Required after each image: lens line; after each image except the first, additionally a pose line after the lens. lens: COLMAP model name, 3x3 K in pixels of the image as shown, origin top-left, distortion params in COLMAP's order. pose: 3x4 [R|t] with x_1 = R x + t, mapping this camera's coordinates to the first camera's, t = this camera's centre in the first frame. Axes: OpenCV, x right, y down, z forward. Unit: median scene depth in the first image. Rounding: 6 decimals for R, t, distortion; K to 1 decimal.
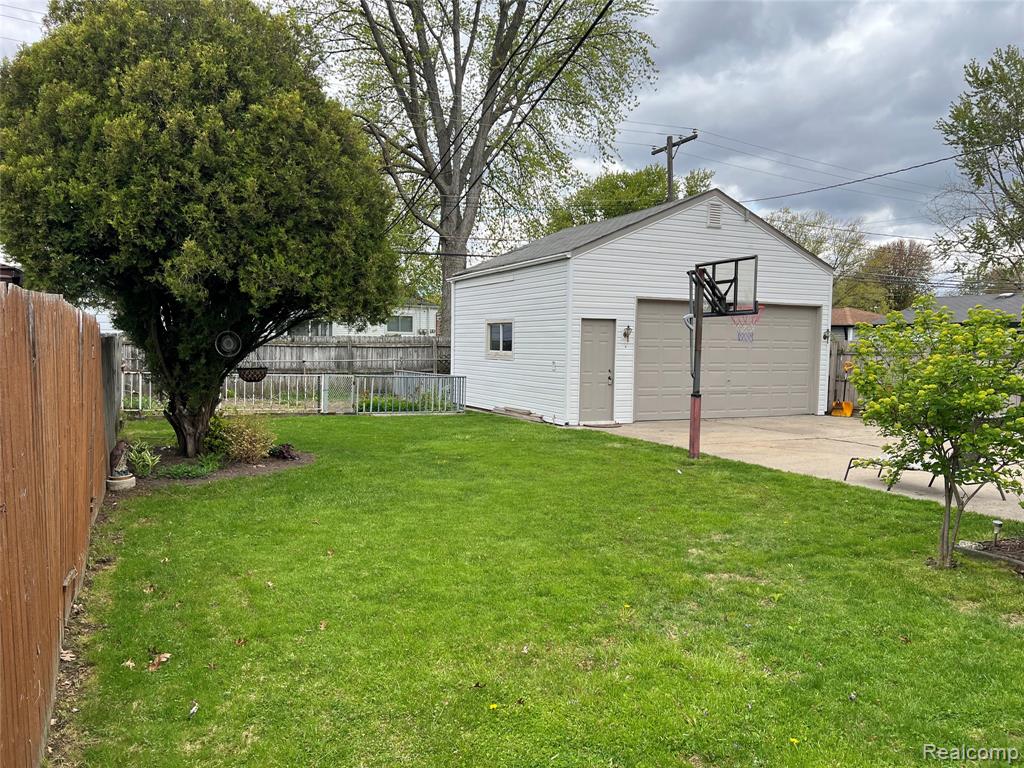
lens RADIAL K [[771.5, 0, 512.0], [0, 771.5, 384.0], [0, 0, 1]] dist [-0.000833, -0.005706]
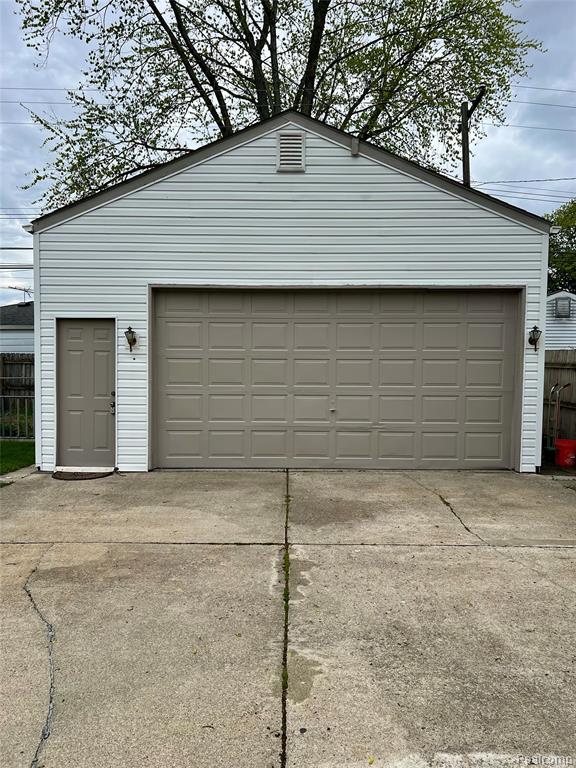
lens RADIAL K [[578.6, 0, 288.0], [0, 578.6, 384.0], [0, 0, 1]] dist [-0.000833, -0.005706]
pose [[0.906385, 0.008071, -0.422375, 0.477090], [-0.015676, 0.999771, -0.014537, -0.020345], [0.422161, 0.019797, 0.906305, 0.584245]]
